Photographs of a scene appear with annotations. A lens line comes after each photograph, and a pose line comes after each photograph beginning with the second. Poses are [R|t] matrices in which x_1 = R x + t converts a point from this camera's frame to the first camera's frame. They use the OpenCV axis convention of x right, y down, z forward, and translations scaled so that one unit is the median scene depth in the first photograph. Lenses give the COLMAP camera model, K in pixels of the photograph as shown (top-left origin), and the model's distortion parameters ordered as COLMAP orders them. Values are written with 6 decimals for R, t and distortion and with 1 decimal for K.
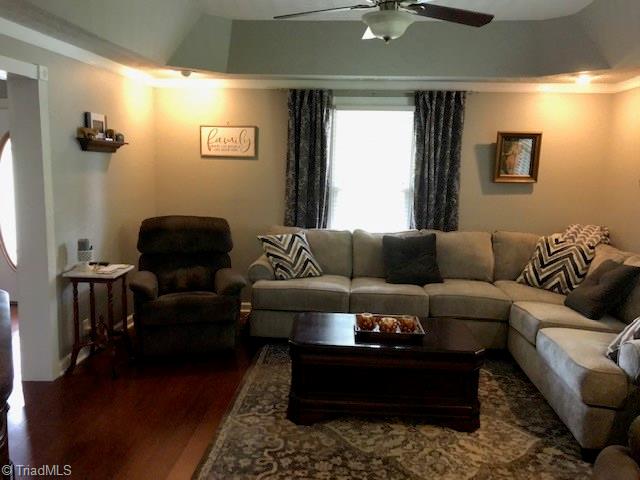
lens RADIAL K [[526.6, 0, 314.2], [0, 526.6, 237.5], [0, 0, 1]] dist [0.009416, -0.000193]
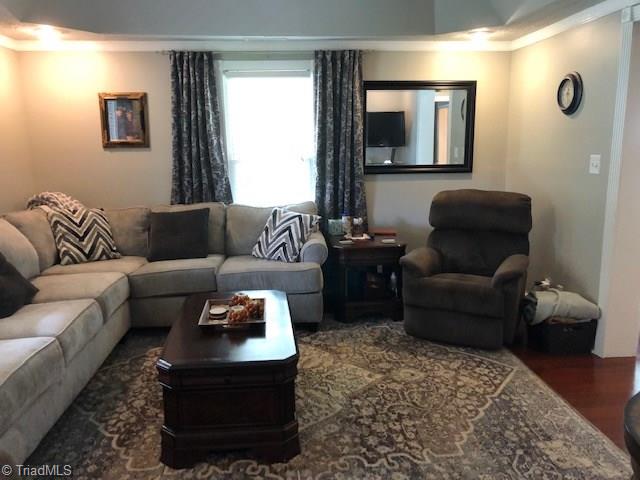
lens RADIAL K [[526.6, 0, 314.2], [0, 526.6, 237.5], [0, 0, 1]] dist [0.009416, -0.000193]
pose [[-0.140035, -0.207453, 0.968170, -0.796980], [0.157429, 0.960702, 0.228623, -0.146843], [-0.977551, 0.184433, -0.101873, 1.076606]]
